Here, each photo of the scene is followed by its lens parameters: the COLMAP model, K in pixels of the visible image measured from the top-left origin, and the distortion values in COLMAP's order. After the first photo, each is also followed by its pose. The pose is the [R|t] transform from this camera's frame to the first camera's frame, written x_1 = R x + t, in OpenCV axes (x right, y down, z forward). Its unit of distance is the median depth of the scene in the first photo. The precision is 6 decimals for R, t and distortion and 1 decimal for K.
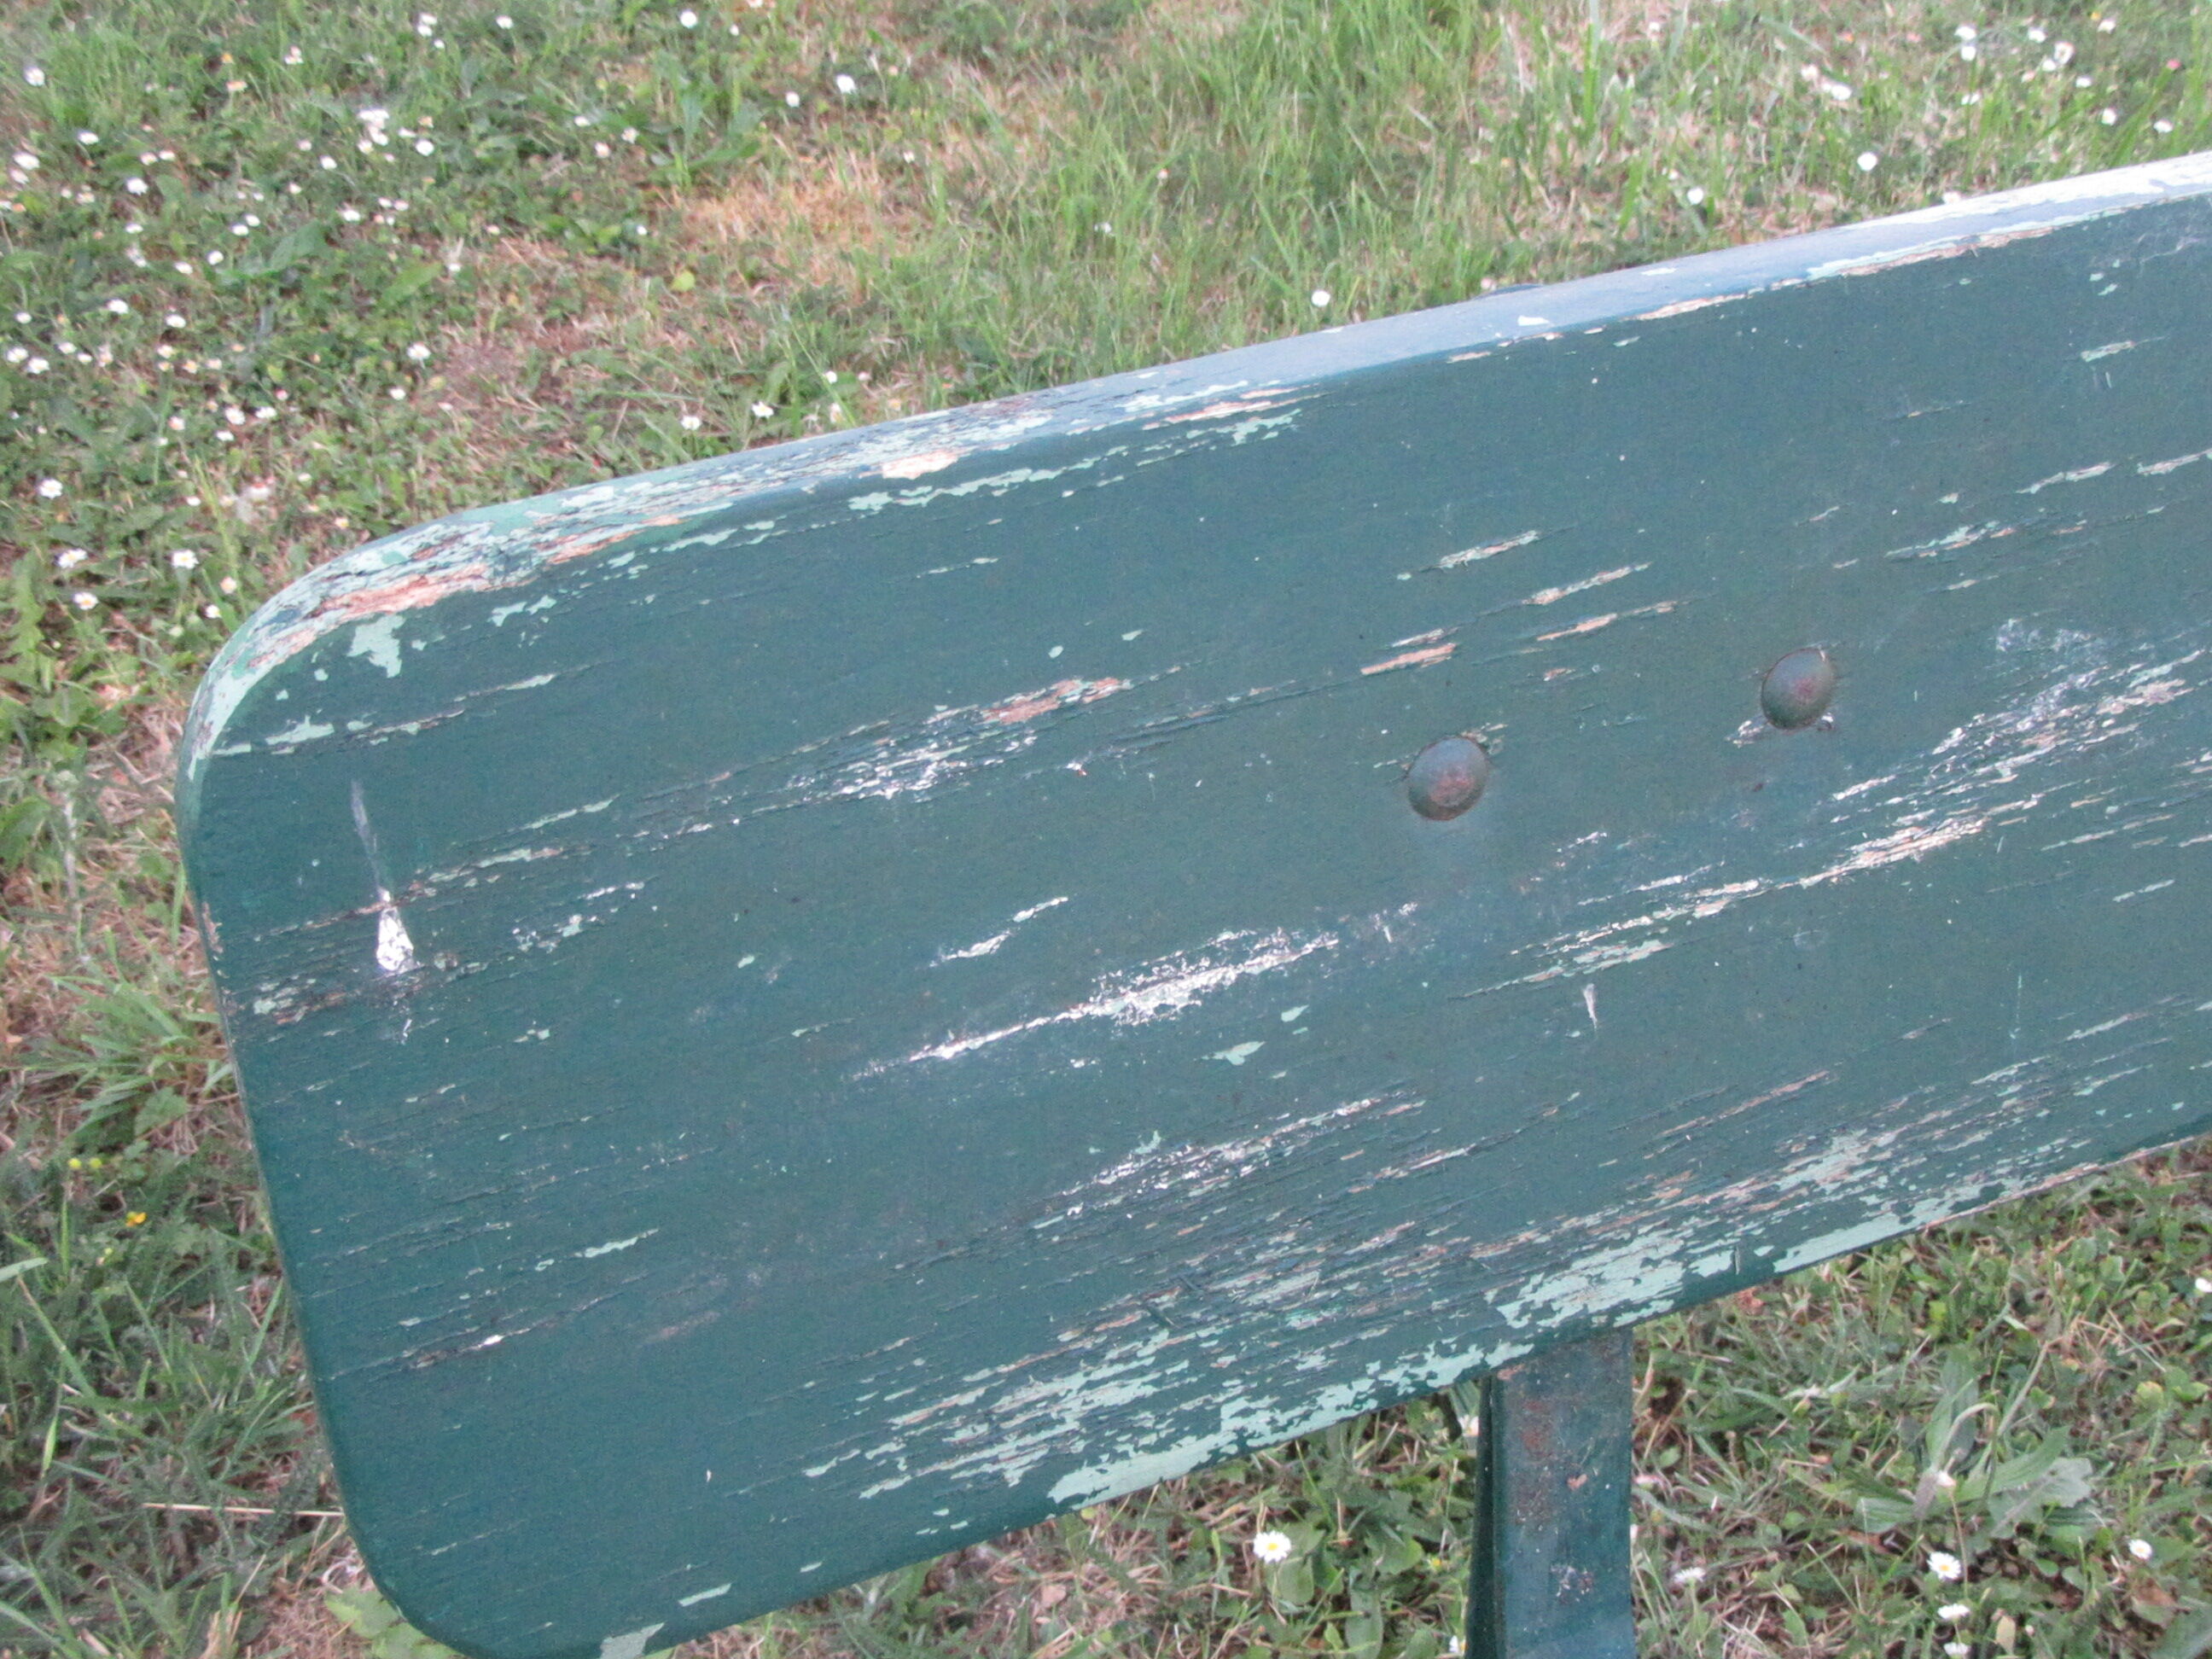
lens RADIAL K [[3014.8, 0, 1107.7], [0, 3014.8, 831.7], [0, 0, 1]] dist [0.011681, 0.000000]
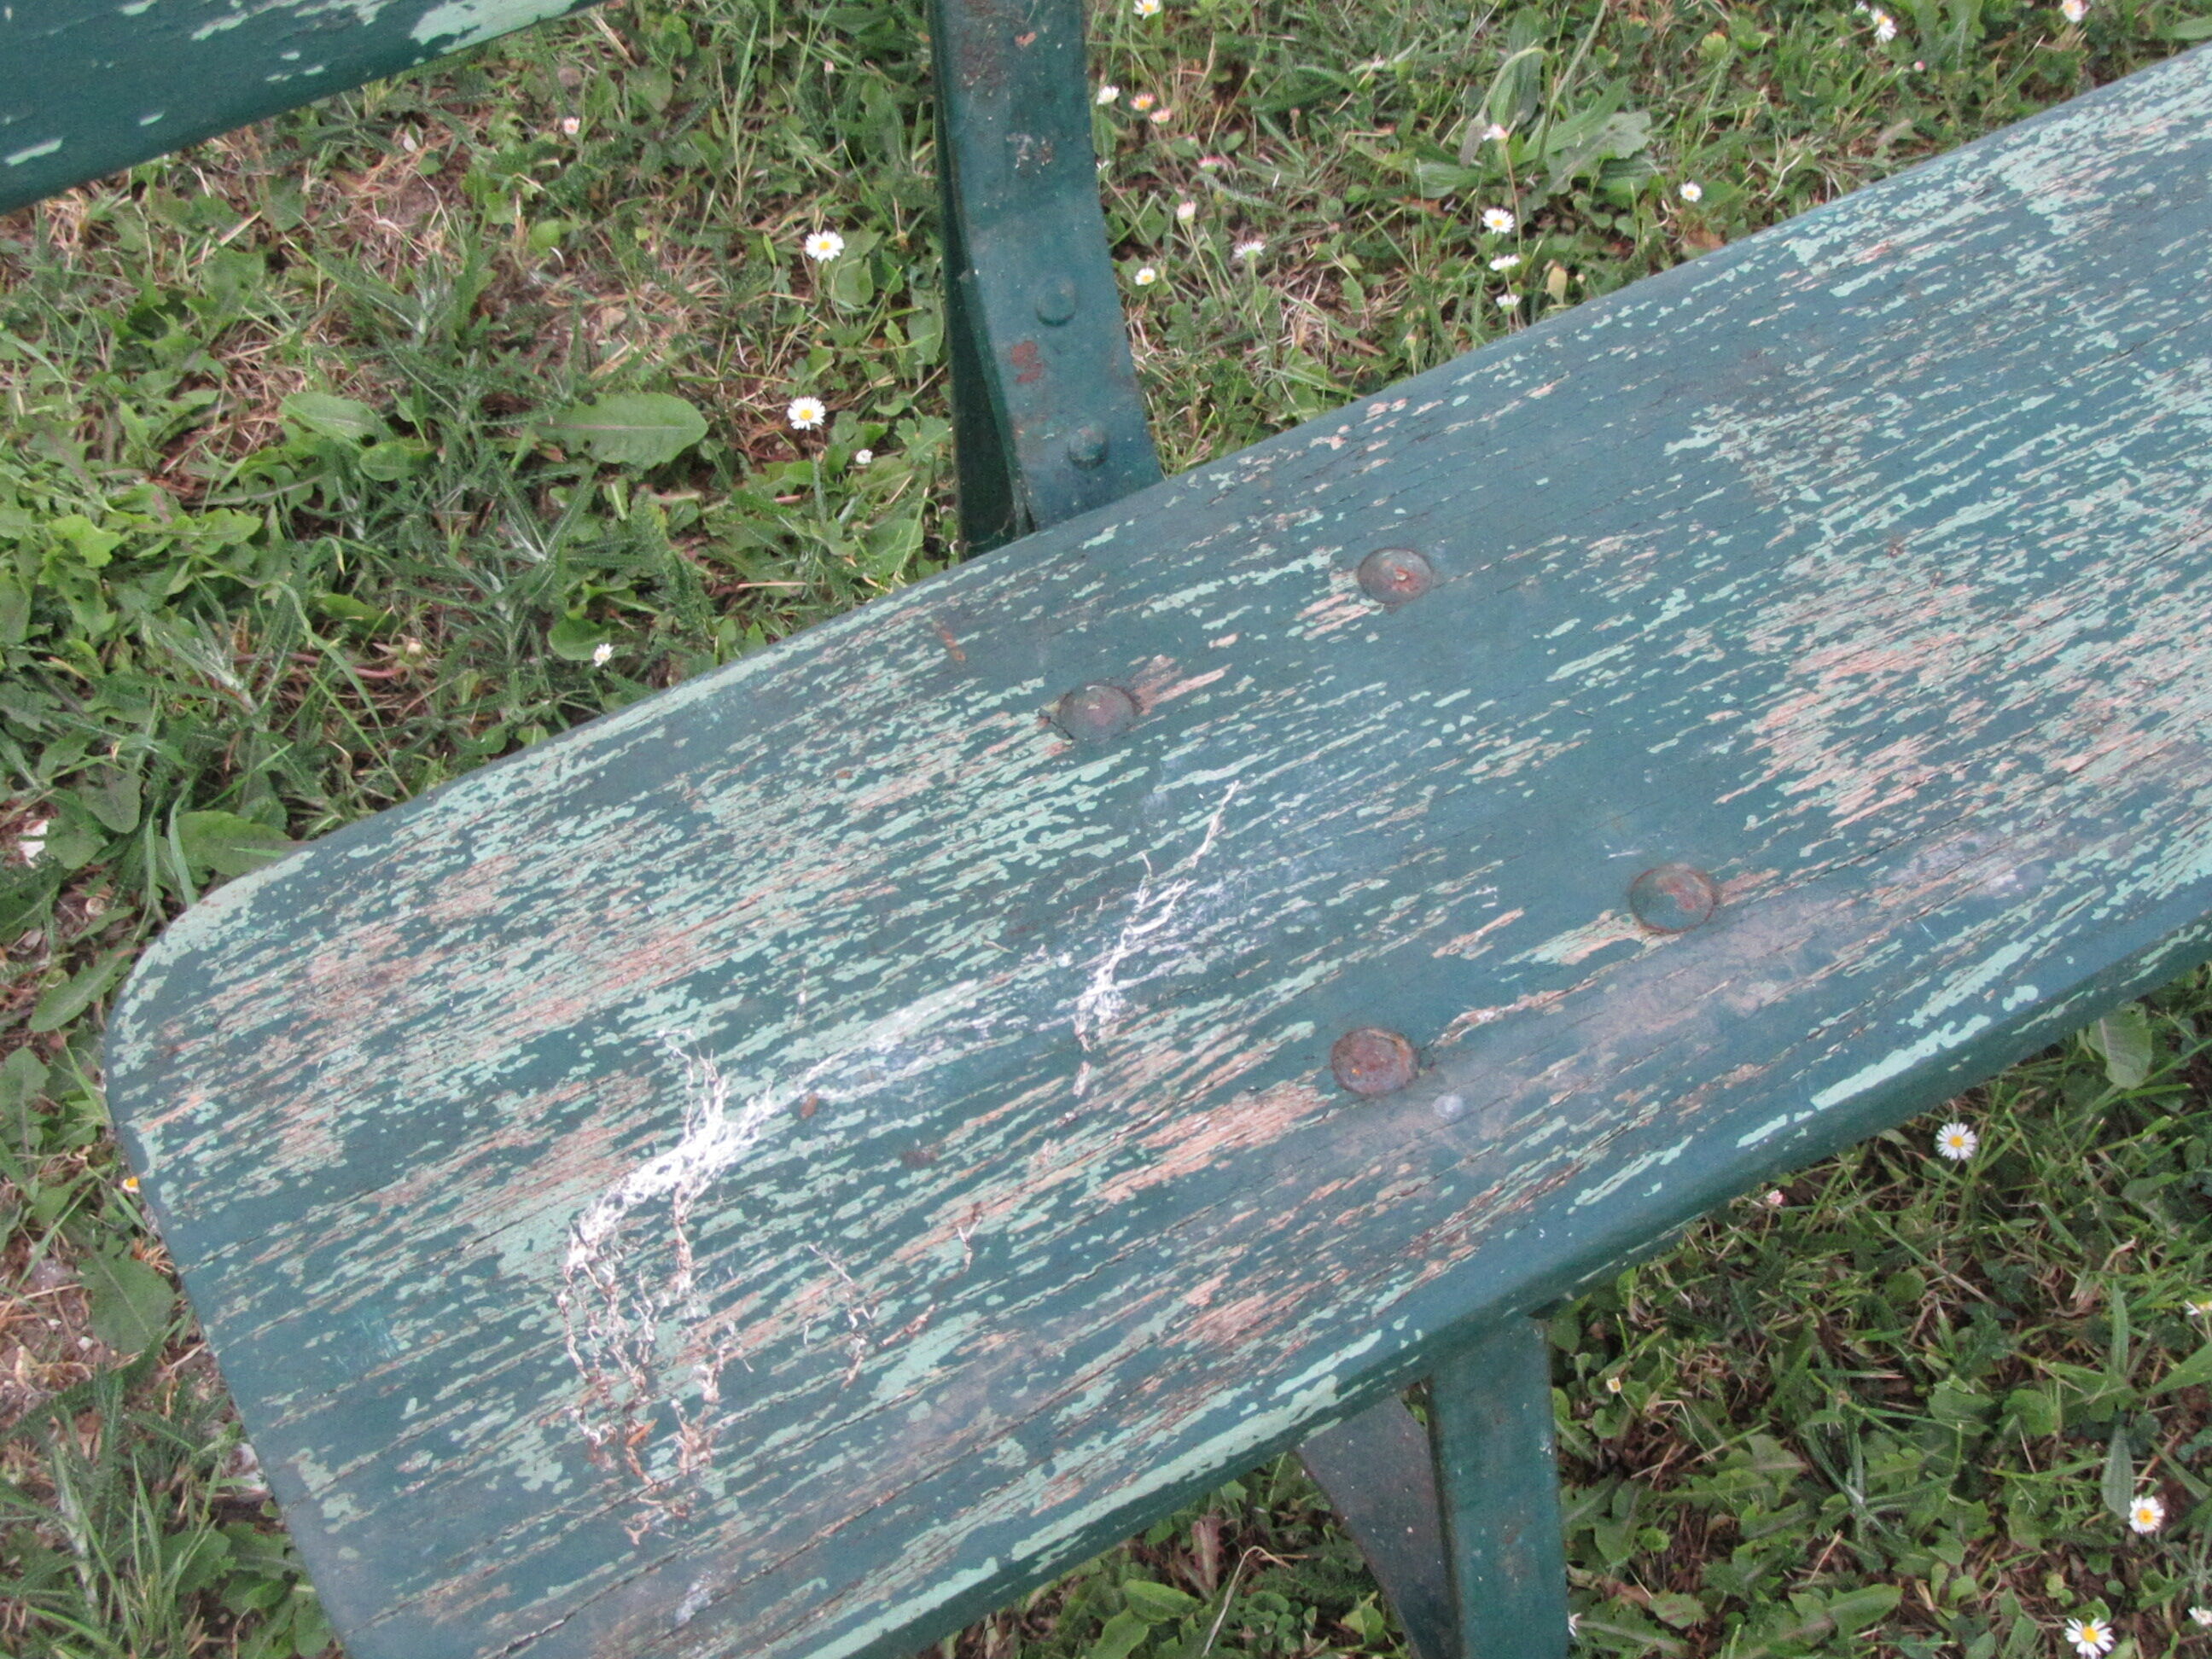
lens RADIAL K [[3014.8, 0, 1103.4], [0, 3014.8, 827.5], [0, 0, 1]] dist [0.011681, 0.000000]
pose [[0.993338, -0.079996, 0.082949, 0.045928], [0.044400, 0.929909, 0.365099, 0.056479], [-0.106341, -0.358984, 0.927266, 0.014407]]
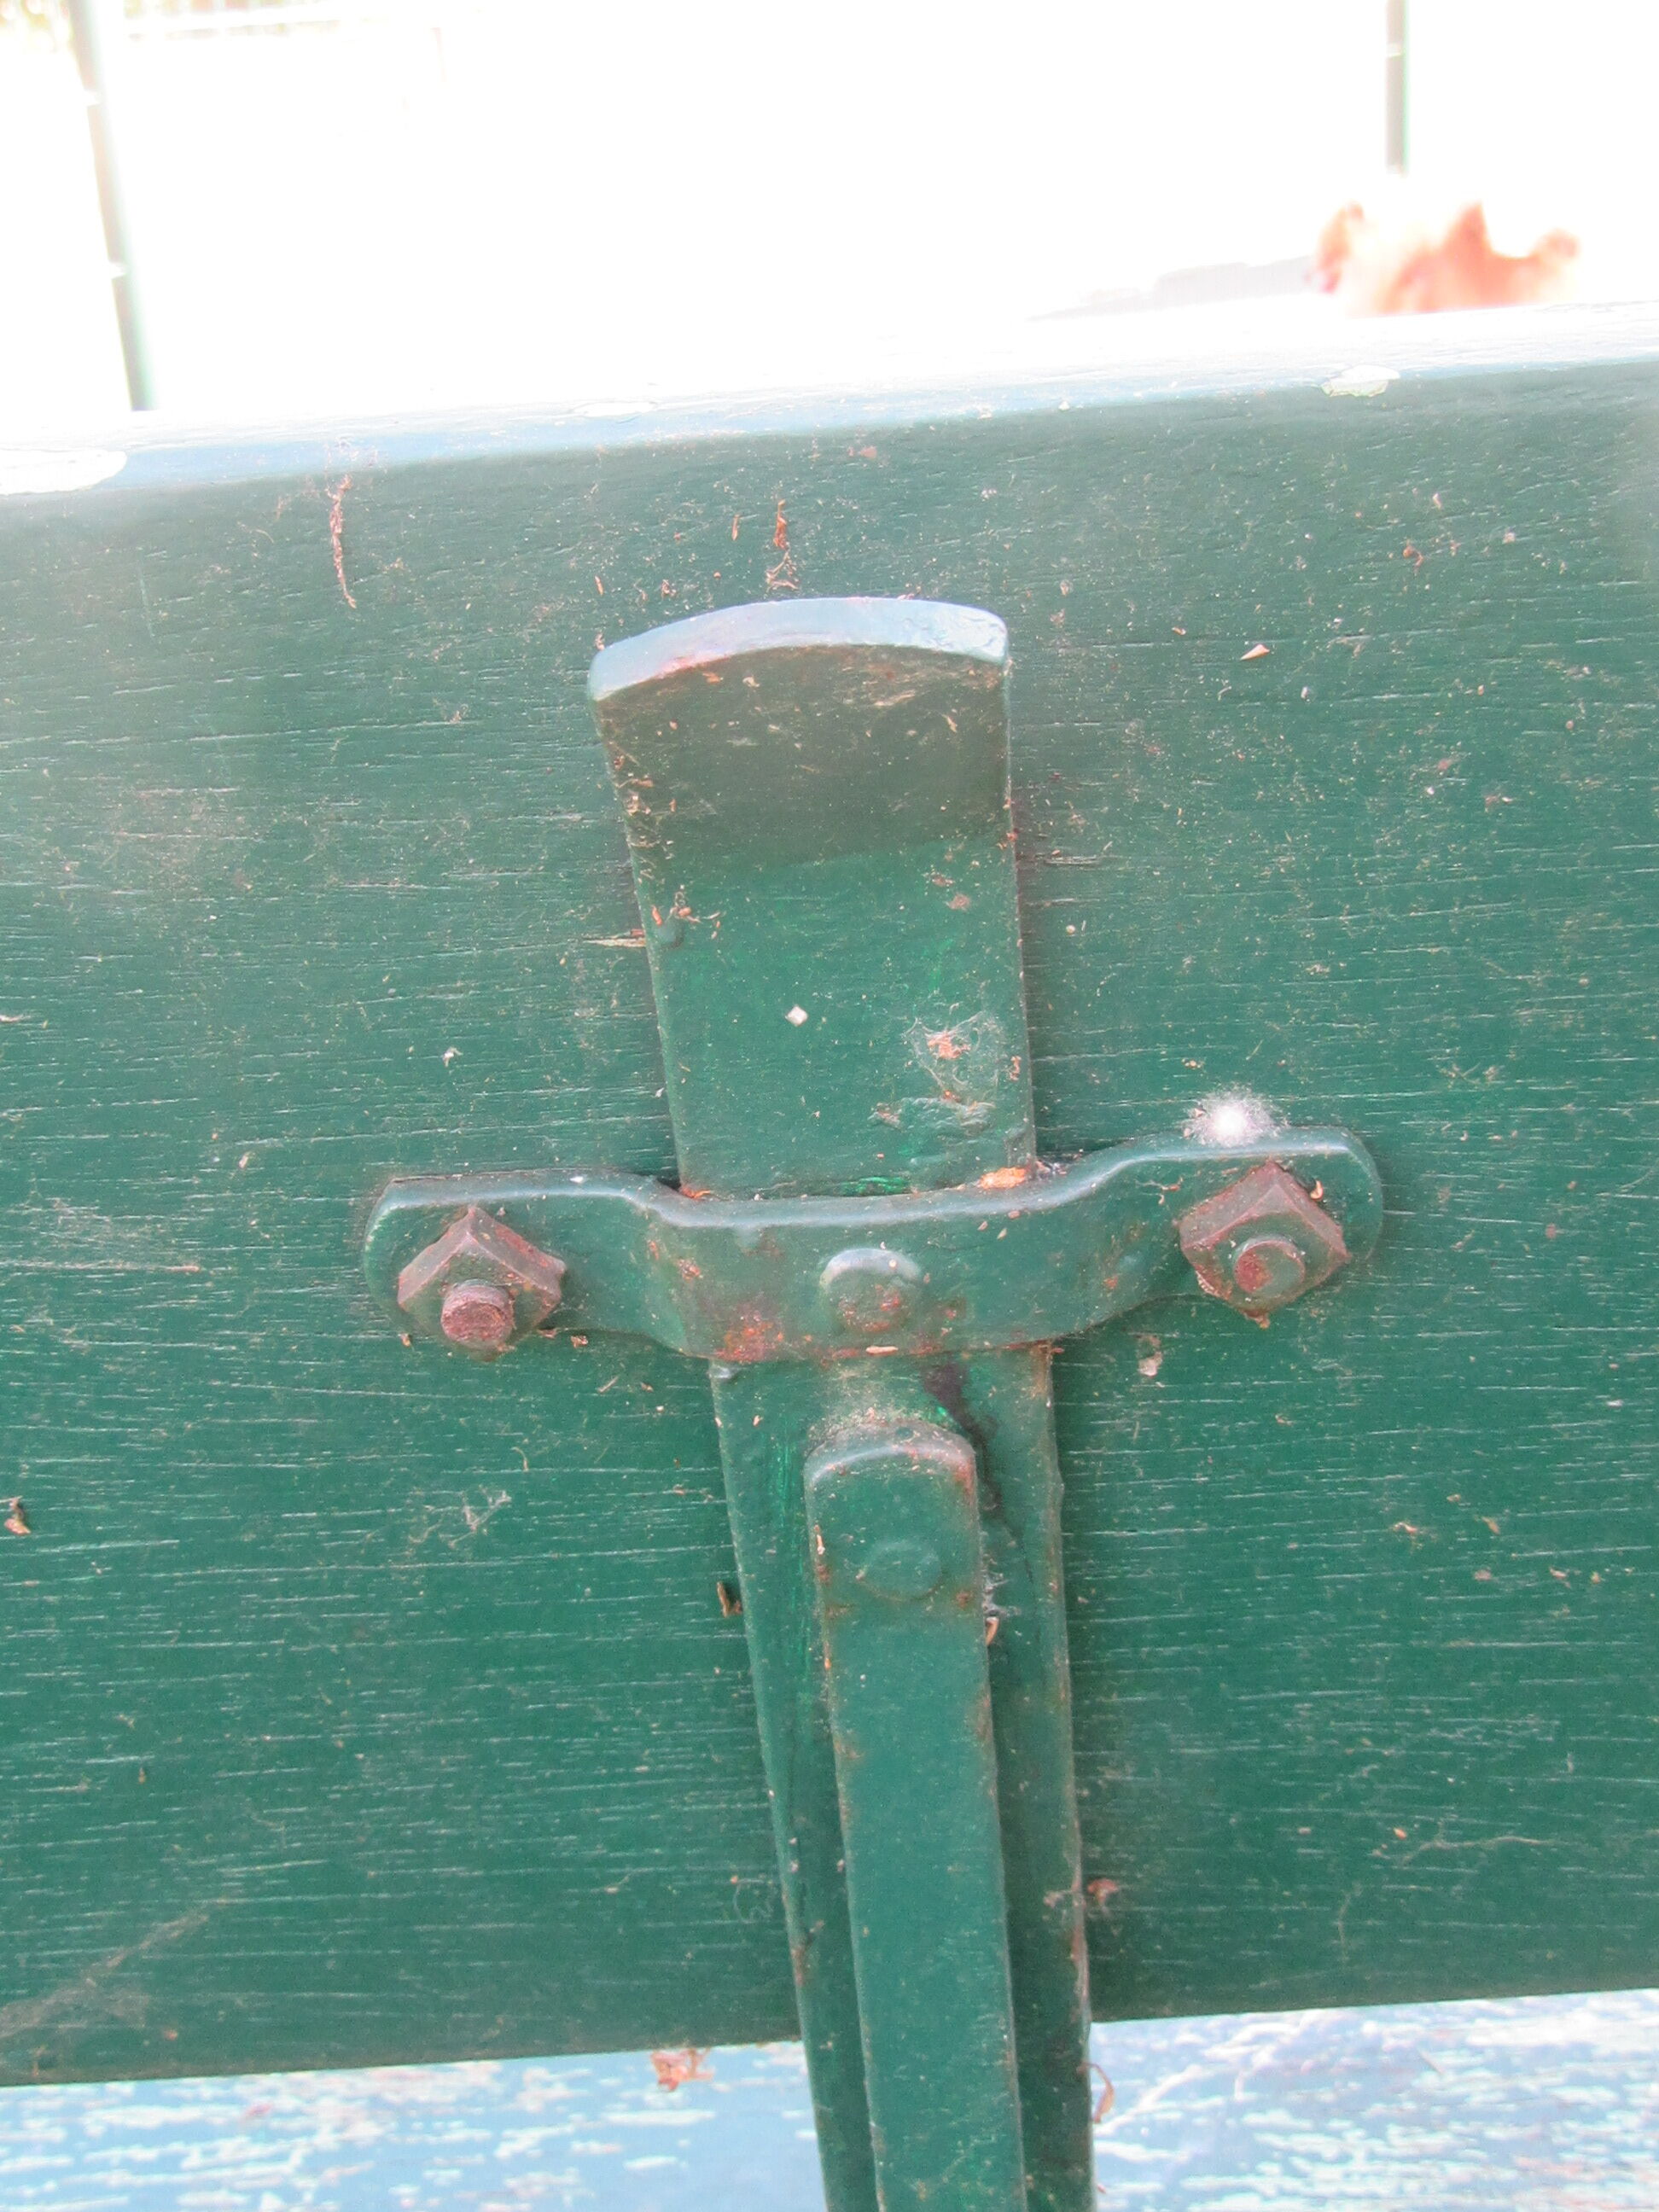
lens RADIAL K [[3014.8, 0, 829.6], [0, 3014.8, 1109.2], [0, 0, 1]] dist [0.011681, 0.000000]
pose [[-0.913121, -0.093406, 0.396844, -0.060940], [0.297449, 0.513049, 0.805174, -0.409773], [-0.278809, 0.853262, -0.440693, 0.957232]]
